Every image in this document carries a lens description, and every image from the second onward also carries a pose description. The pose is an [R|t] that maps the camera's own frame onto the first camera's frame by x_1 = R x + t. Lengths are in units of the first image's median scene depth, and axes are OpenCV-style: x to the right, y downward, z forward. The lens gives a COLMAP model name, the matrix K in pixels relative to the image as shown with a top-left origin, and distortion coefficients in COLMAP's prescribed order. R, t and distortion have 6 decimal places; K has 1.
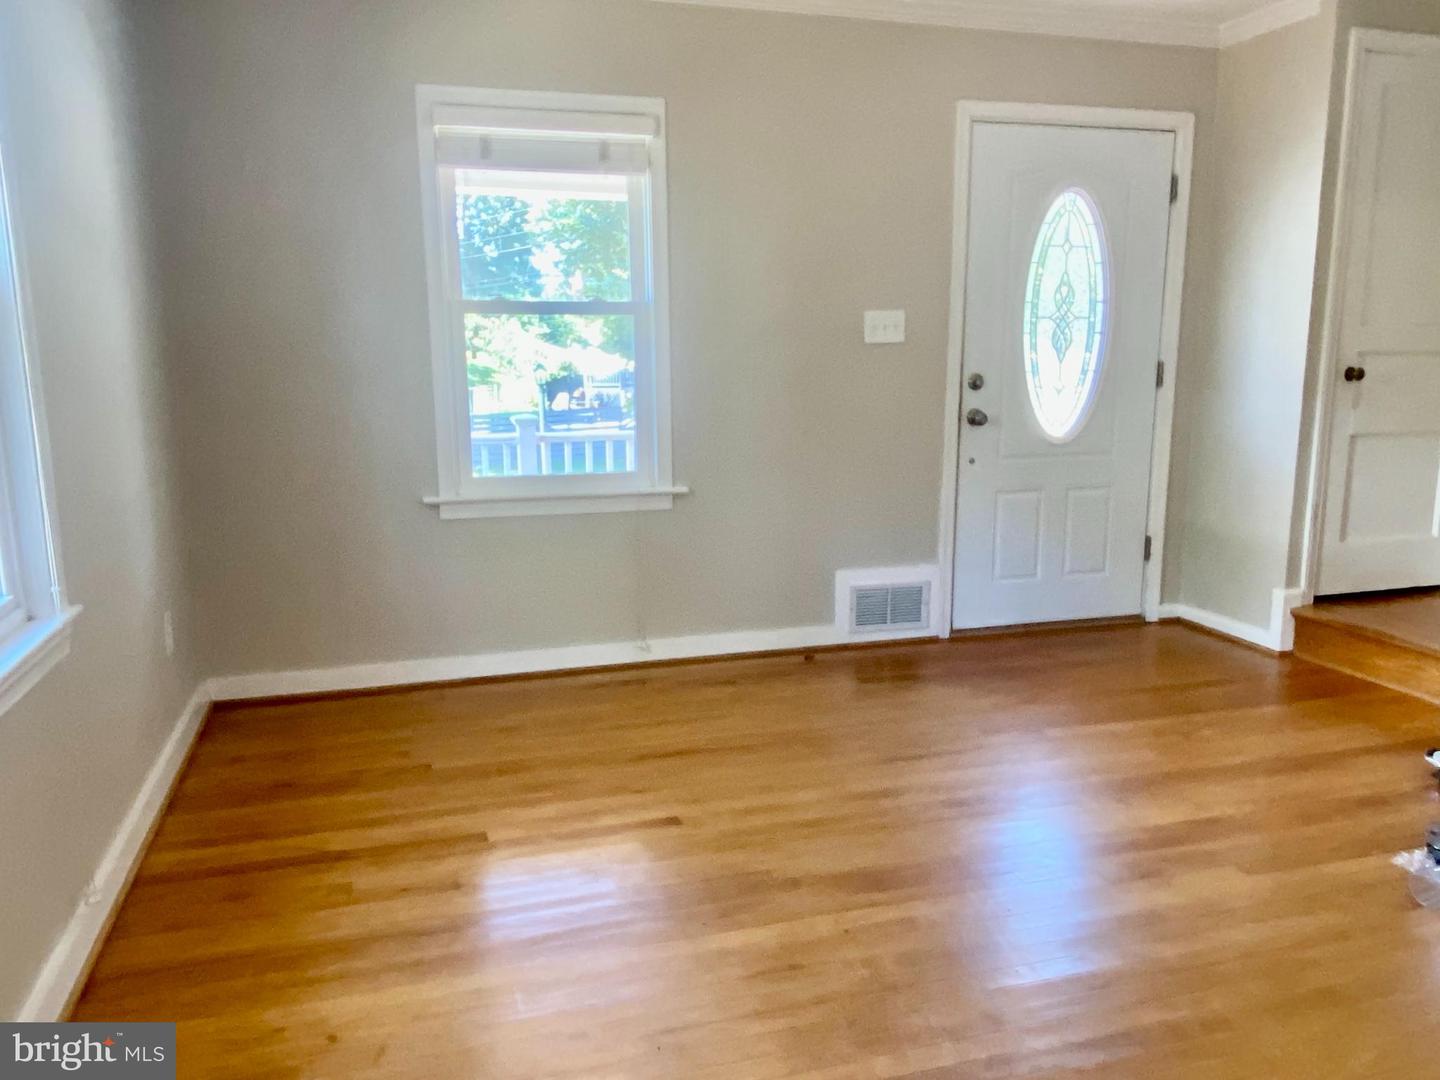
lens RADIAL K [[1062.7, 0, 713.6], [0, 1062.7, 542.2], [0, 0, 1]] dist [0.048150, -0.041264]
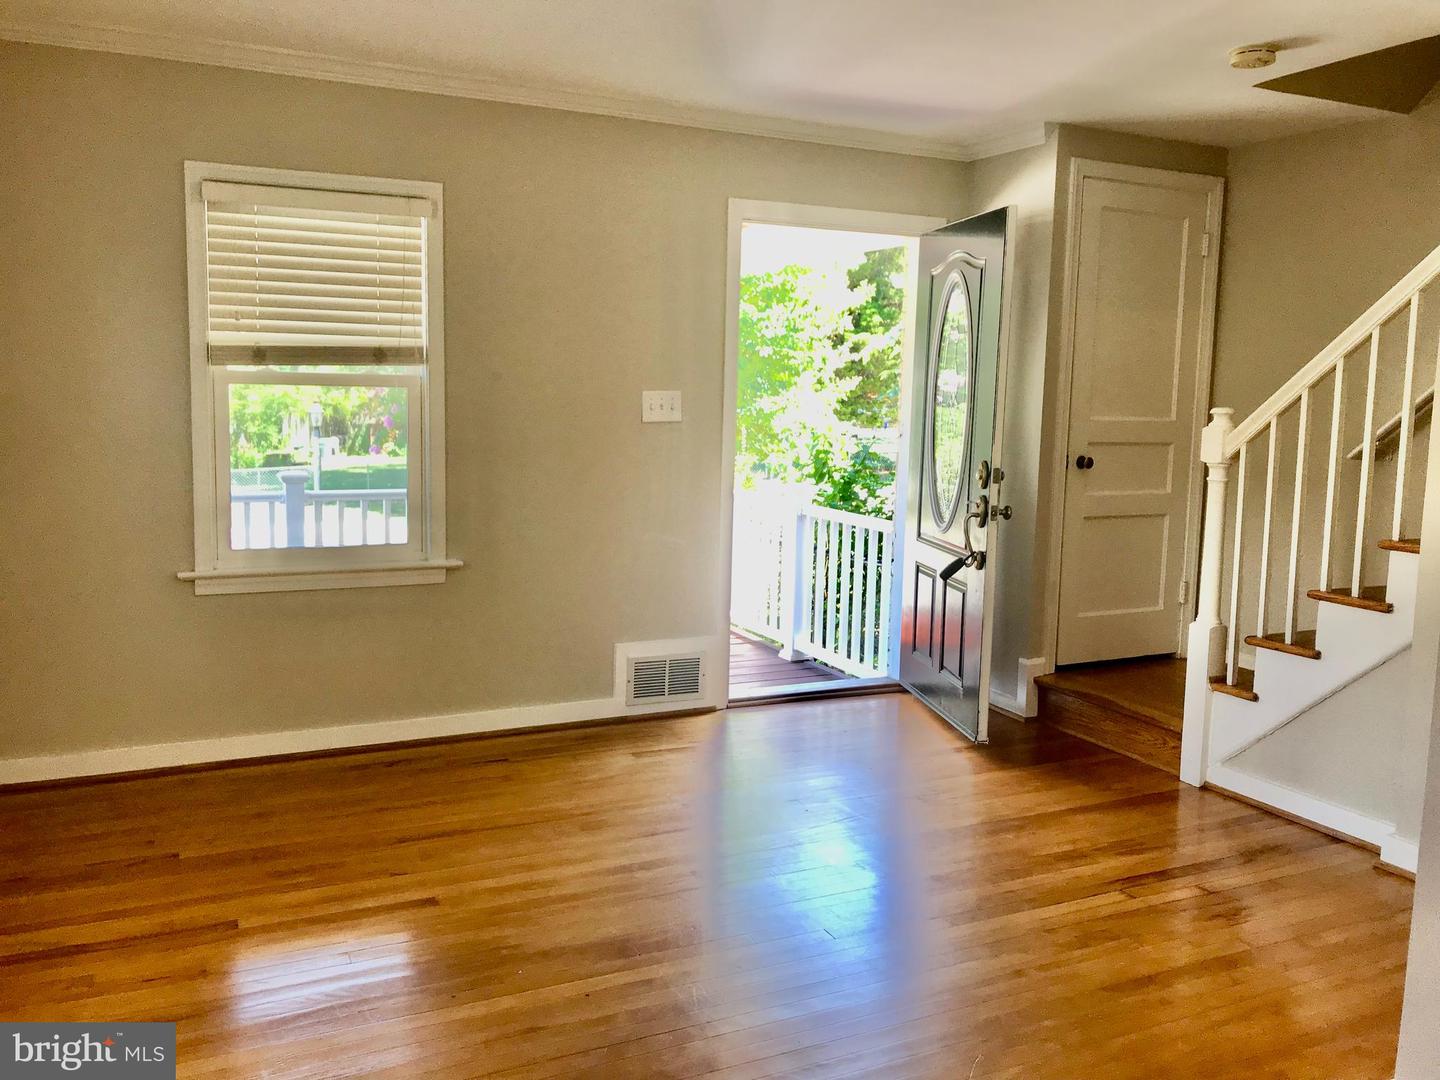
lens RADIAL K [[1184.1, 0, 727.3], [0, 1184.1, 530.8], [0, 0, 1]] dist [0.015160, -0.008735]
pose [[0.985151, 0.012110, 0.171260, 0.039794], [-0.003551, 0.998733, -0.050195, -0.033996], [-0.171651, 0.048842, 0.983946, -0.171251]]
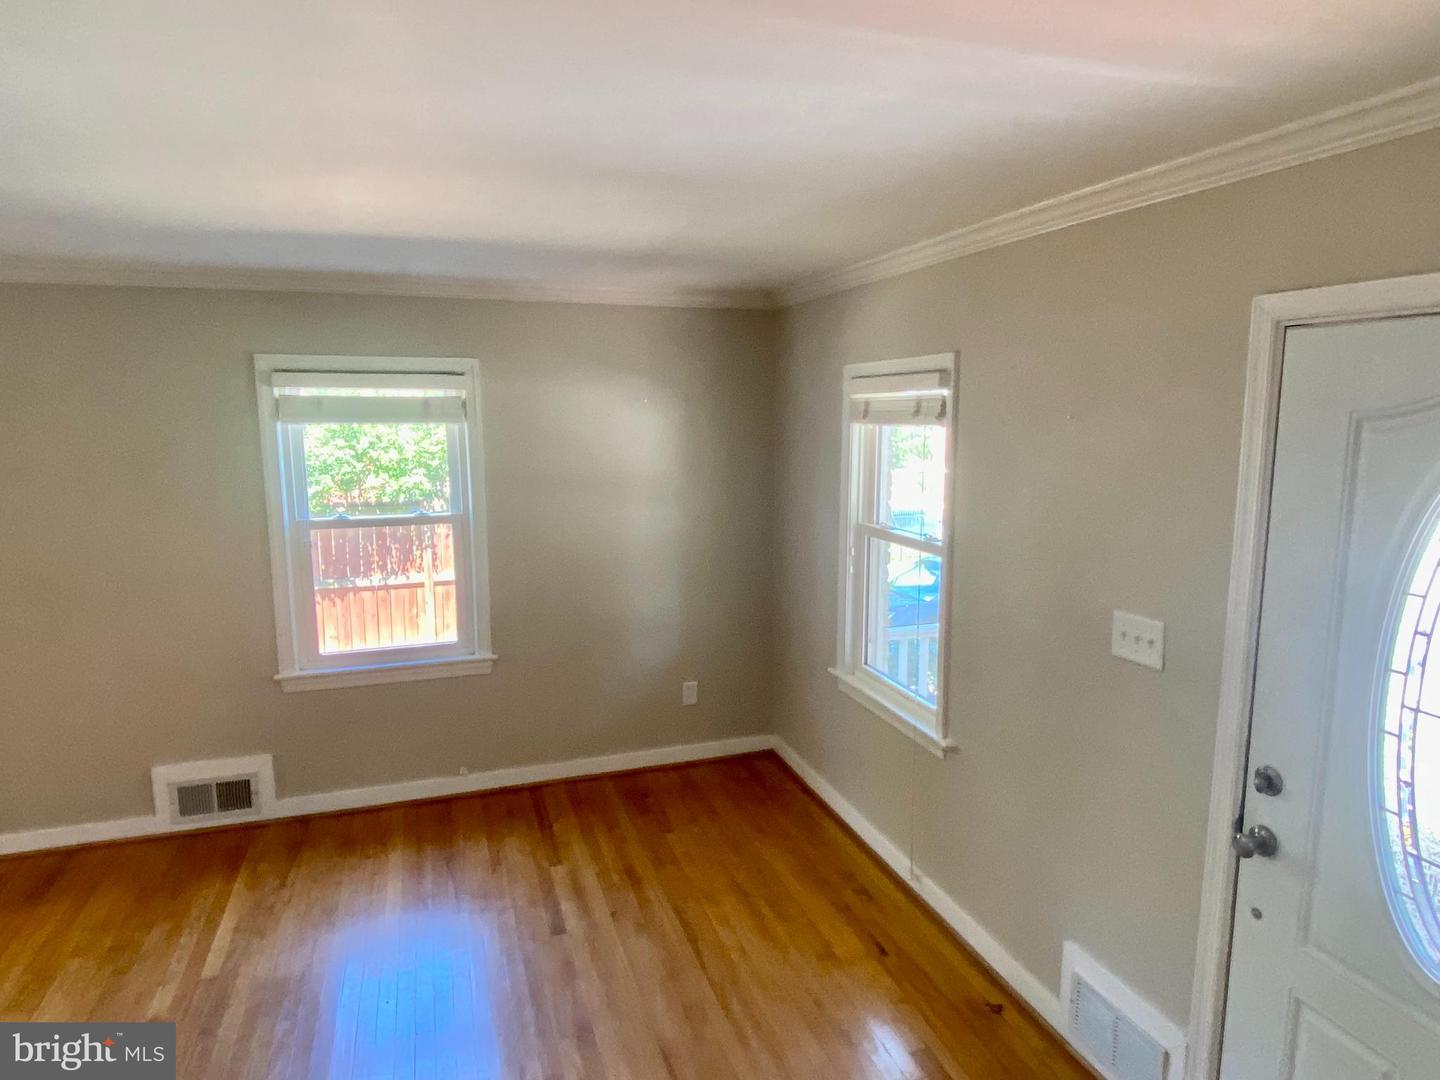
lens RADIAL K [[881.4, 0, 720.4], [0, 881.4, 539.6], [0, 0, 1]] dist [0.042986, -0.044302]
pose [[0.031505, 0.155196, -0.987381, 0.938379], [-0.175652, 0.973357, 0.147387, -0.404815], [0.983948, 0.168793, 0.057926, 0.949418]]
